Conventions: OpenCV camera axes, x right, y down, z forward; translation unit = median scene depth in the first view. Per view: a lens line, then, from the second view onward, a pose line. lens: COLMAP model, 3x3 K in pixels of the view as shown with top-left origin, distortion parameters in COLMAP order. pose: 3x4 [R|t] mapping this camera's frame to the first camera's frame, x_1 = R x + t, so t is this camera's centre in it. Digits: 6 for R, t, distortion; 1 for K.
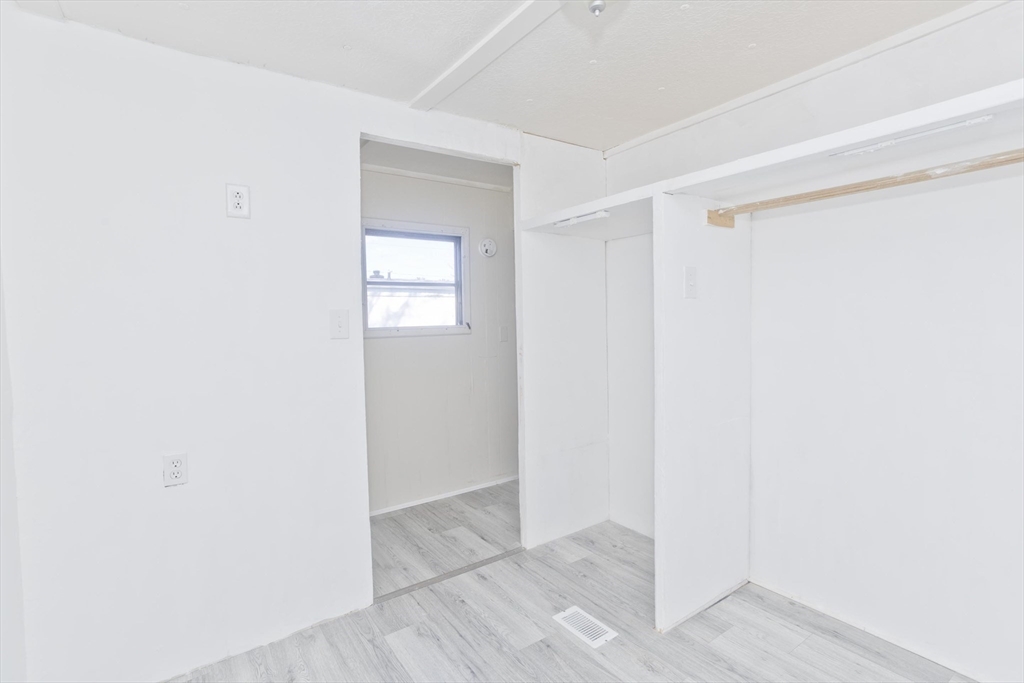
lens RADIAL K [[491.5, 0, 513.5], [0, 491.5, 338.1], [0, 0, 1]] dist [-0.053898, 0.035563]
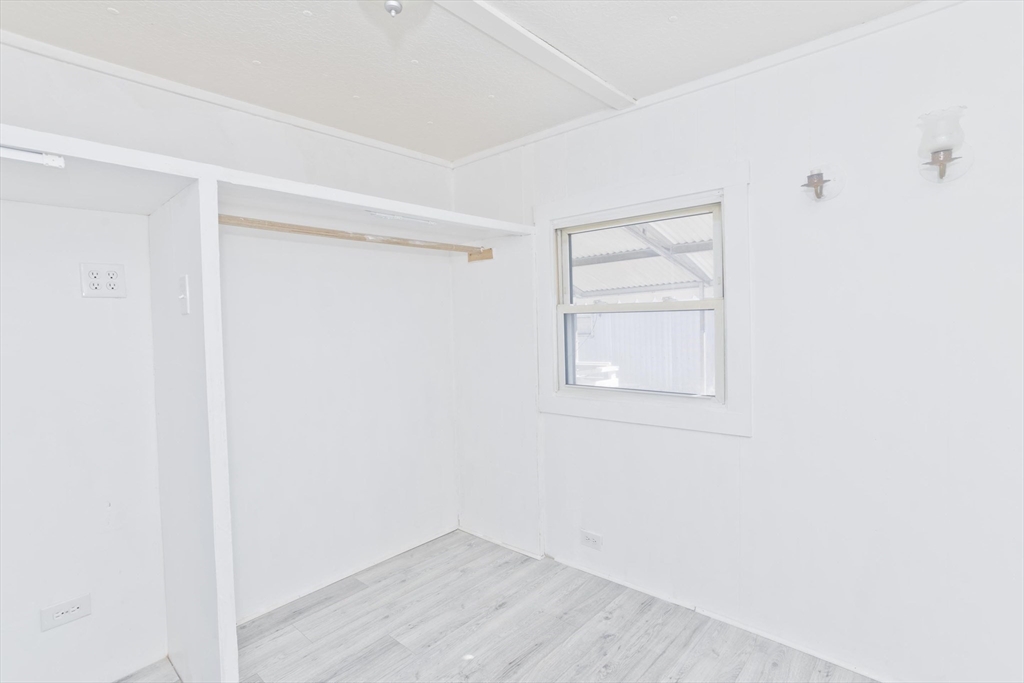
lens RADIAL K [[491.5, 0, 513.5], [0, 491.5, 338.1], [0, 0, 1]] dist [-0.053898, 0.035563]
pose [[-0.220046, -0.008544, 0.975452, -0.591608], [0.070793, 0.997185, 0.024704, -0.029240], [-0.972917, 0.074491, -0.218822, 0.747889]]
